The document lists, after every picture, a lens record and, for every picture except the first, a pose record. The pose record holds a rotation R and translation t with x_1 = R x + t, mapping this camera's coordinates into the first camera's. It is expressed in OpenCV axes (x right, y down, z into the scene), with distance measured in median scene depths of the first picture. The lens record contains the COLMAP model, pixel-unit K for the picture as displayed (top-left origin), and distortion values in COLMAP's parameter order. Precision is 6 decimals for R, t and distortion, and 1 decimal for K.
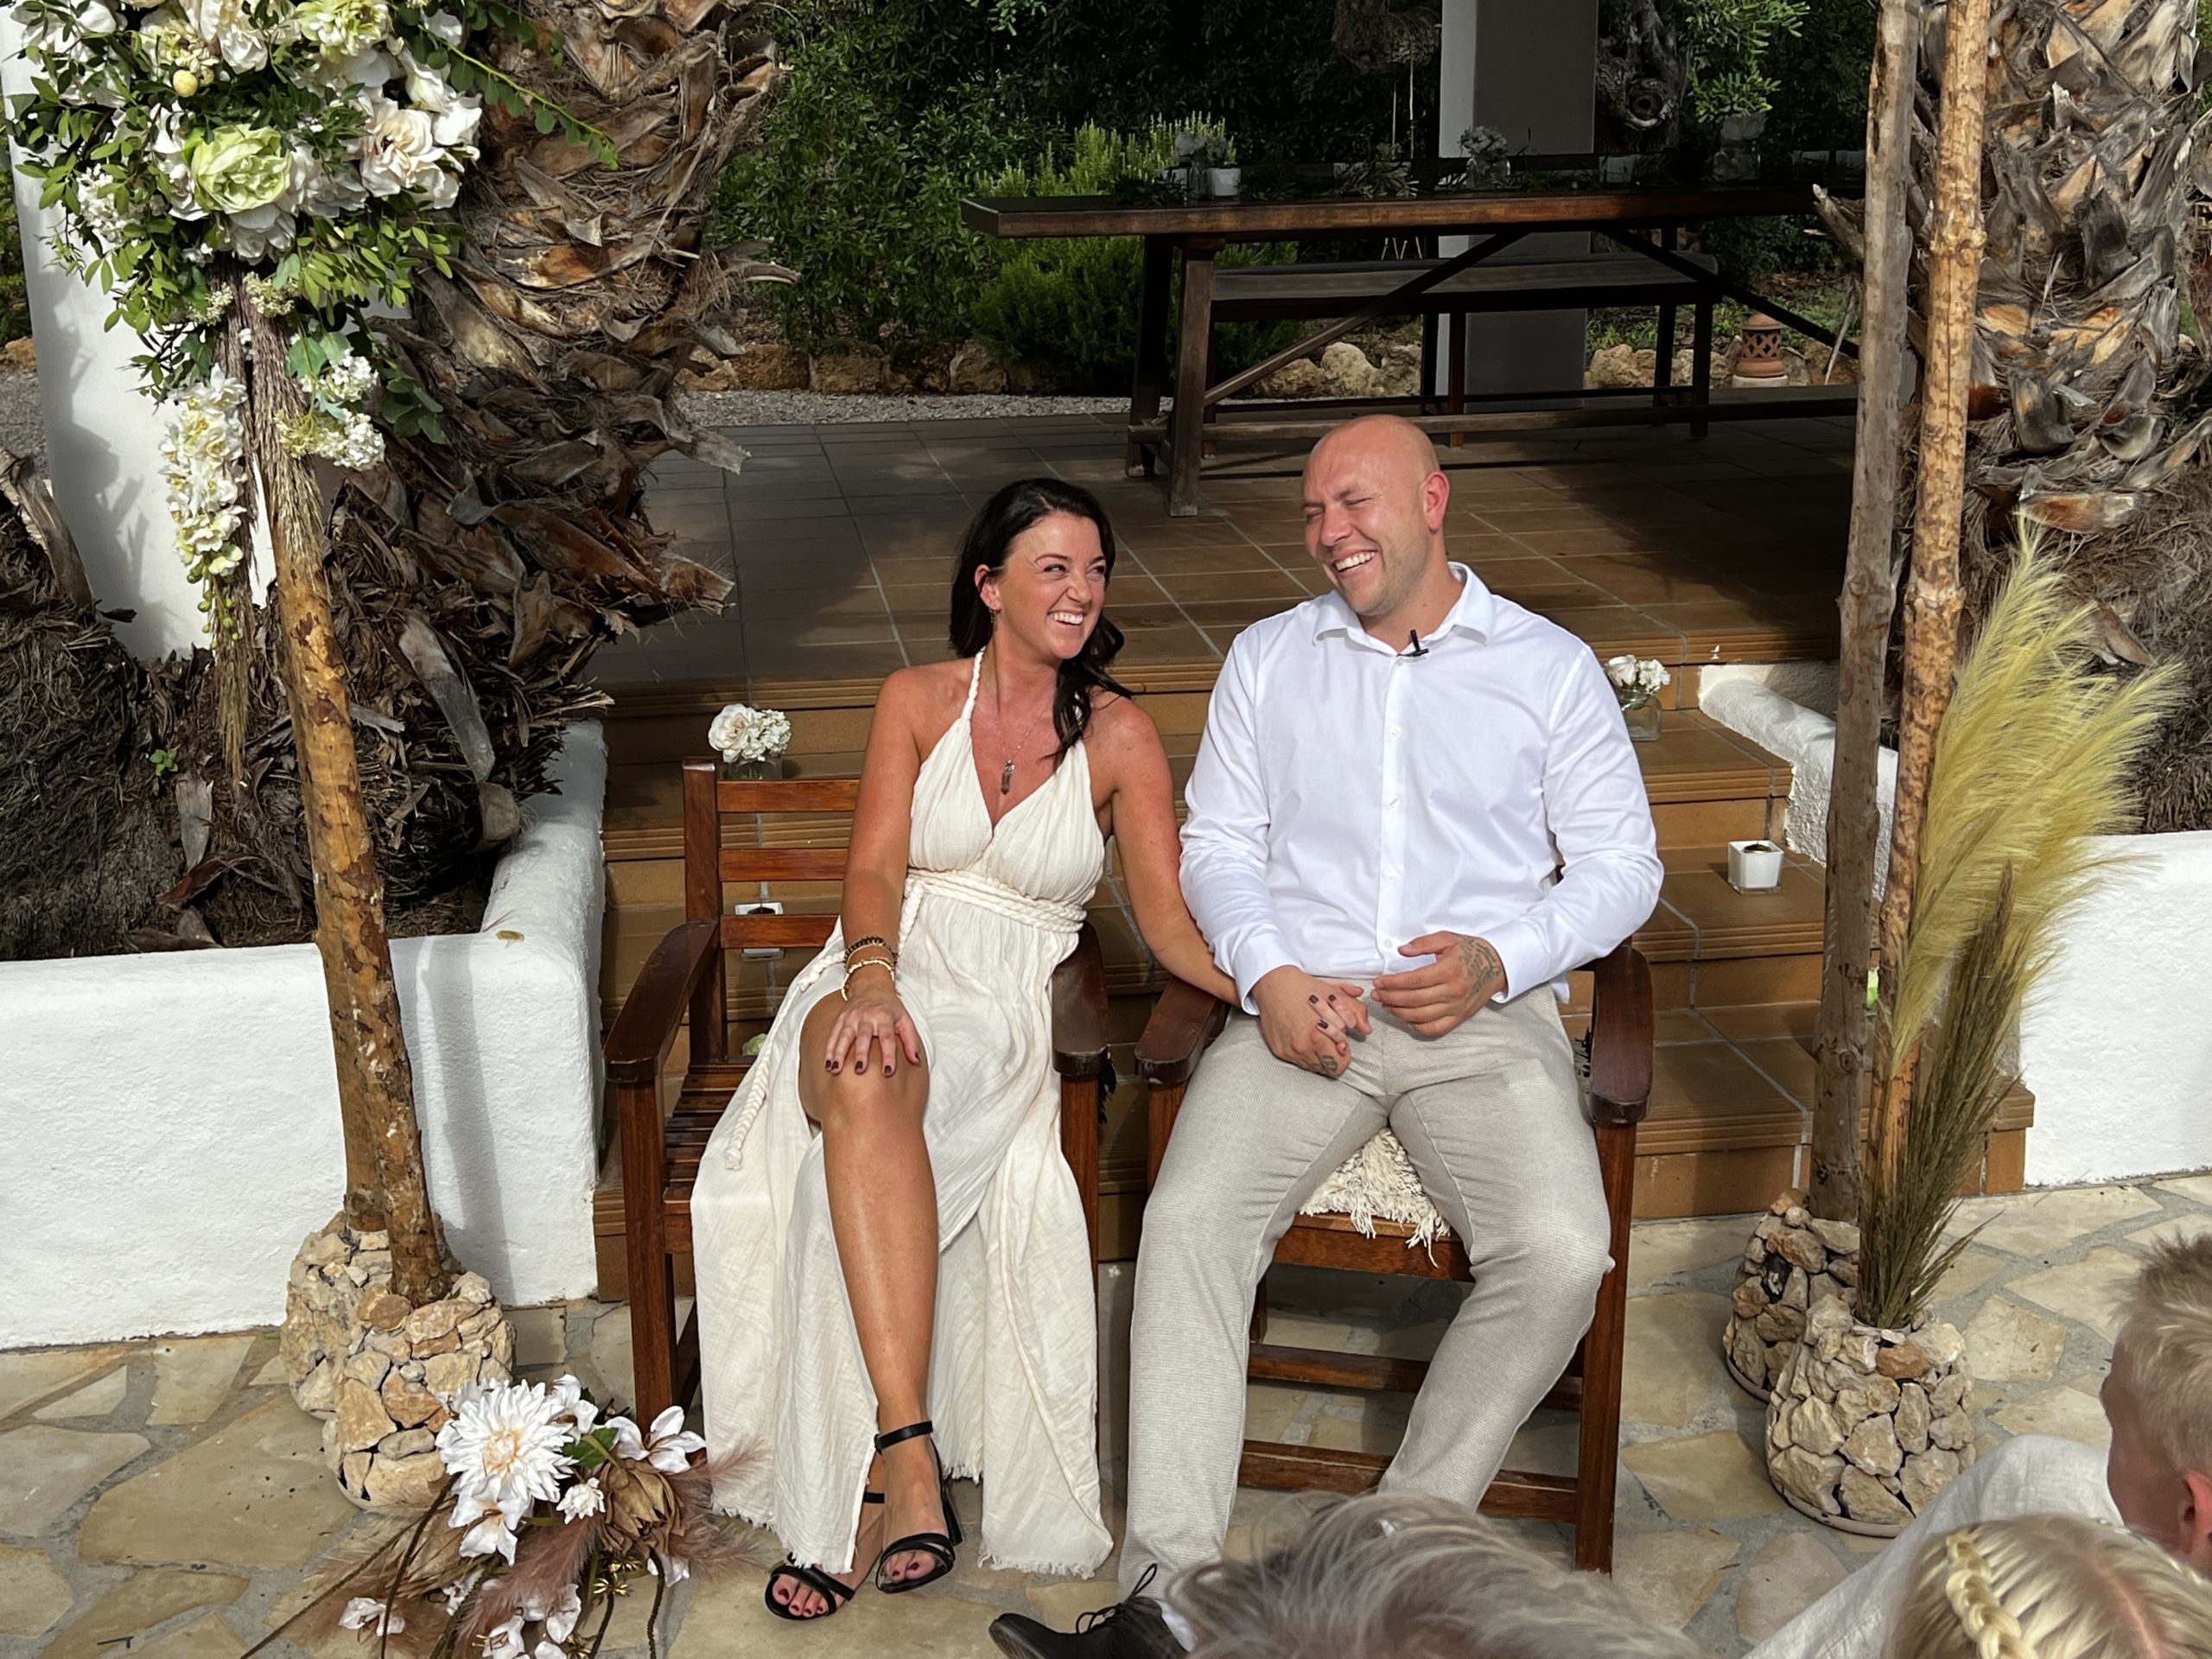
lens RADIAL K [[2651.2, 0, 1099.7], [0, 2651.2, 828.4], [0, 0, 1]] dist [0.010963, 0.000000]
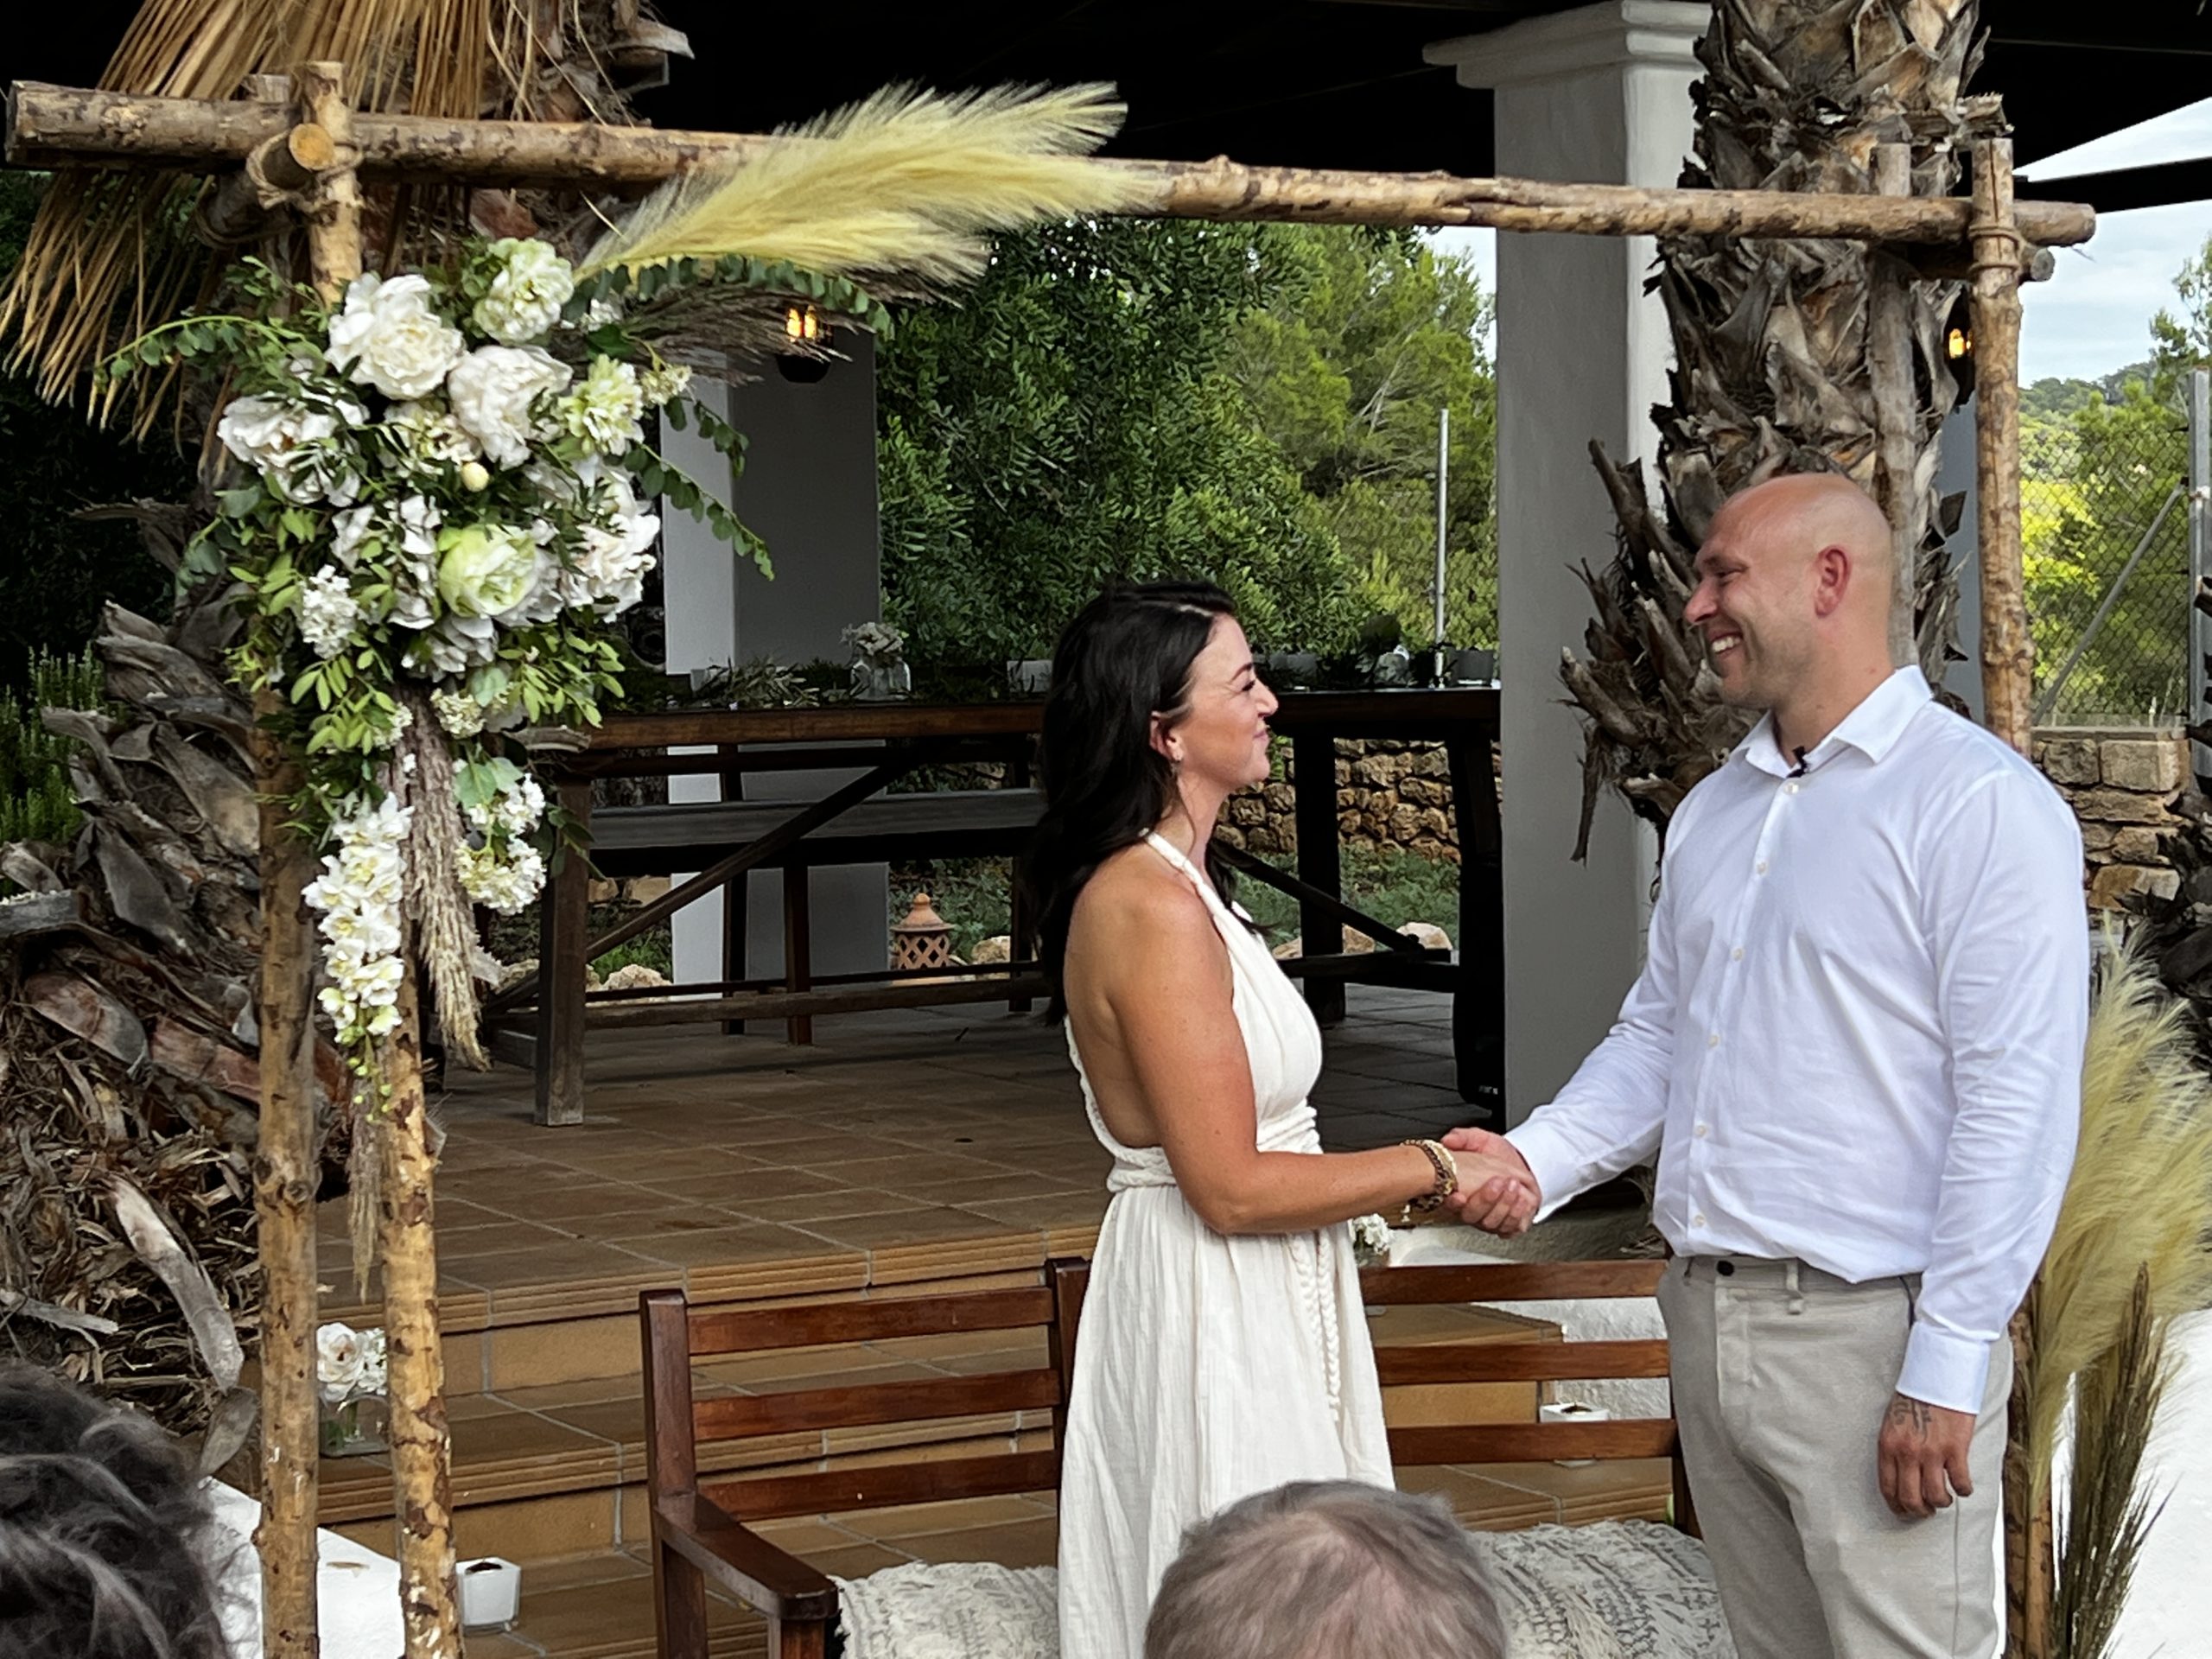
lens RADIAL K [[4305.1, 0, 1115.2], [0, 4305.1, 841.3], [0, 0, 1]] dist [0.202749, 0.000000]
pose [[0.926278, -0.022838, 0.376149, -0.464115], [0.107680, 0.972585, -0.206114, 0.115286], [-0.361130, 0.231422, 0.903343, -0.267097]]
